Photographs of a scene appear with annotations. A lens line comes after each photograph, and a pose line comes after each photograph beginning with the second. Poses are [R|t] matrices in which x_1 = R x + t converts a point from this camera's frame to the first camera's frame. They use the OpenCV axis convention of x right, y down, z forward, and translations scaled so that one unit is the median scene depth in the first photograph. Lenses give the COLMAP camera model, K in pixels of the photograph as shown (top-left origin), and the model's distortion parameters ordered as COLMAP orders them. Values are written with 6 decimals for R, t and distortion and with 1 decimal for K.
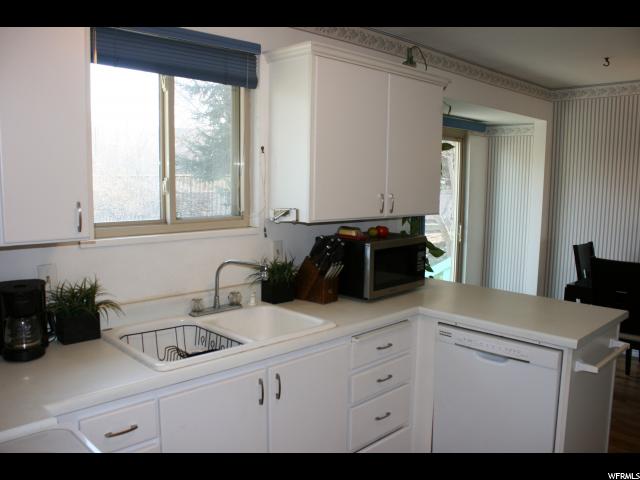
lens RADIAL K [[549.6, 0, 320.0], [0, 549.6, 240.0], [0, 0, 1]] dist [-0.039620, 0.006972]
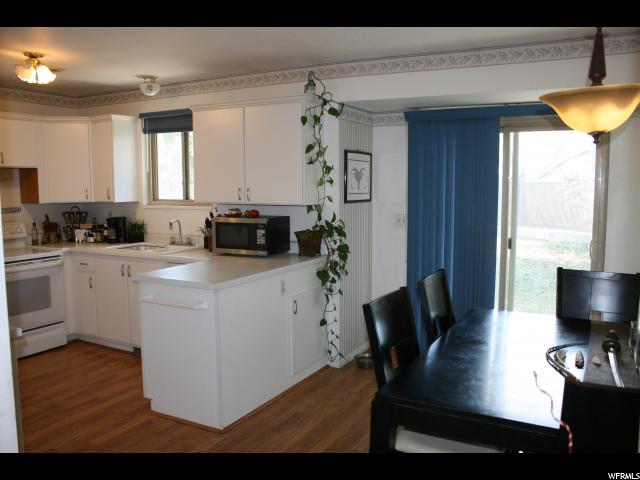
lens RADIAL K [[549.6, 0, 320.0], [0, 549.6, 240.0], [0, 0, 1]] dist [-0.039620, 0.006972]
pose [[0.279590, 0.089996, -0.955892, 1.625758], [-0.102363, 0.992717, 0.063522, -0.058998], [0.954647, 0.080088, 0.286766, 0.793909]]
